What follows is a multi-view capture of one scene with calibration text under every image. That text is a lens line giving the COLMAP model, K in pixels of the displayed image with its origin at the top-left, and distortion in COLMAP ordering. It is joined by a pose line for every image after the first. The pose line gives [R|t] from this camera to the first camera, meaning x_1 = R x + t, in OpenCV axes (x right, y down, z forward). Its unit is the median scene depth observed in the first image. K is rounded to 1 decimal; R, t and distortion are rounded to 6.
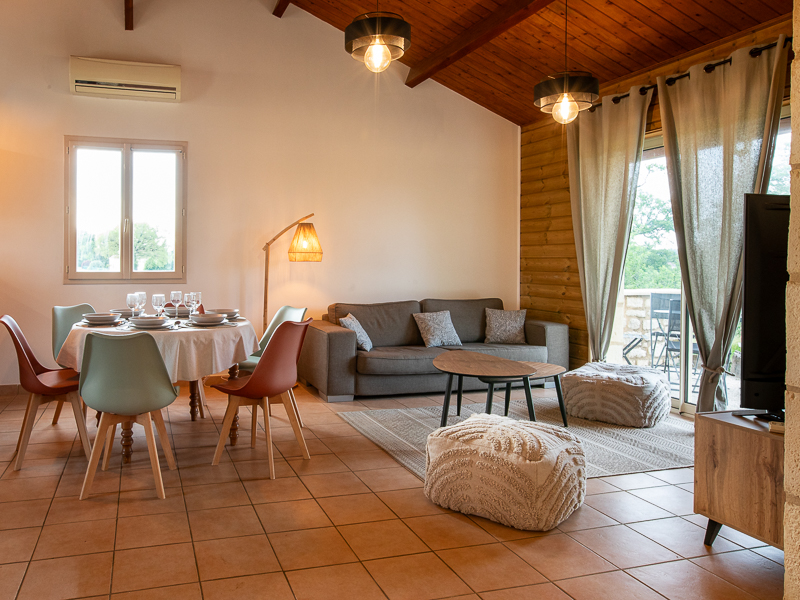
lens RADIAL K [[585.5, 0, 296.0], [0, 585.5, 265.4], [0, 0, 1]] dist [-0.022784, -0.000459]
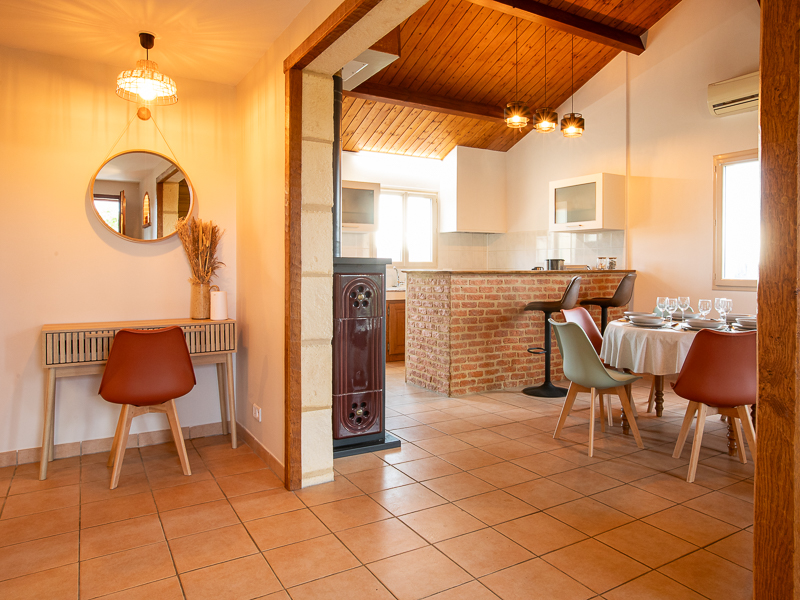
lens RADIAL K [[560.2, 0, 430.2], [0, 560.2, 270.2], [0, 0, 1]] dist [-0.023575, 0.001303]
pose [[0.298327, 0.000000, -0.954464, 0.659512], [-0.008749, 0.999958, -0.002735, 0.003514], [0.954424, 0.009166, 0.298314, 0.247146]]
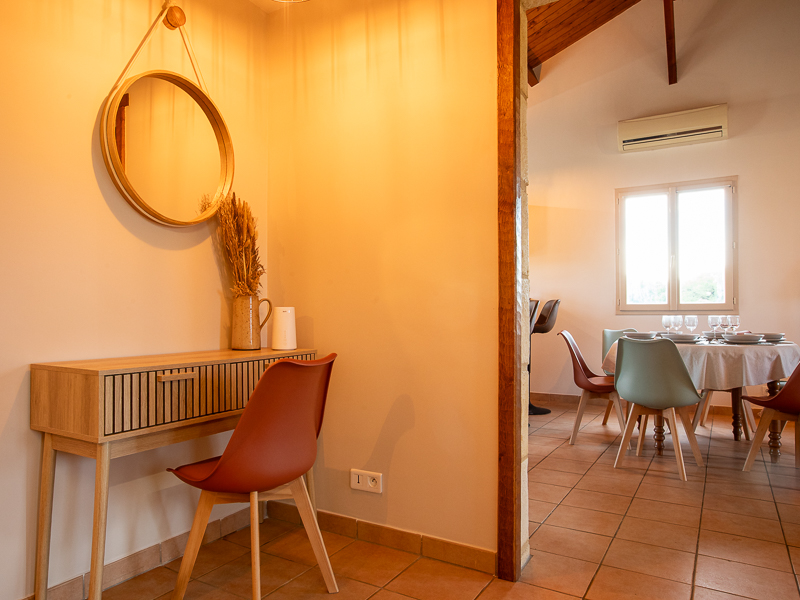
lens RADIAL K [[565.8, 0, 366.9], [0, 565.8, 302.5], [0, 0, 1]] dist [-0.005507, 0.004798]
pose [[0.675729, -0.019437, -0.736894, 0.151225], [-0.000687, 0.999635, -0.026997, 0.056401], [0.737150, 0.018749, 0.675469, -0.207682]]
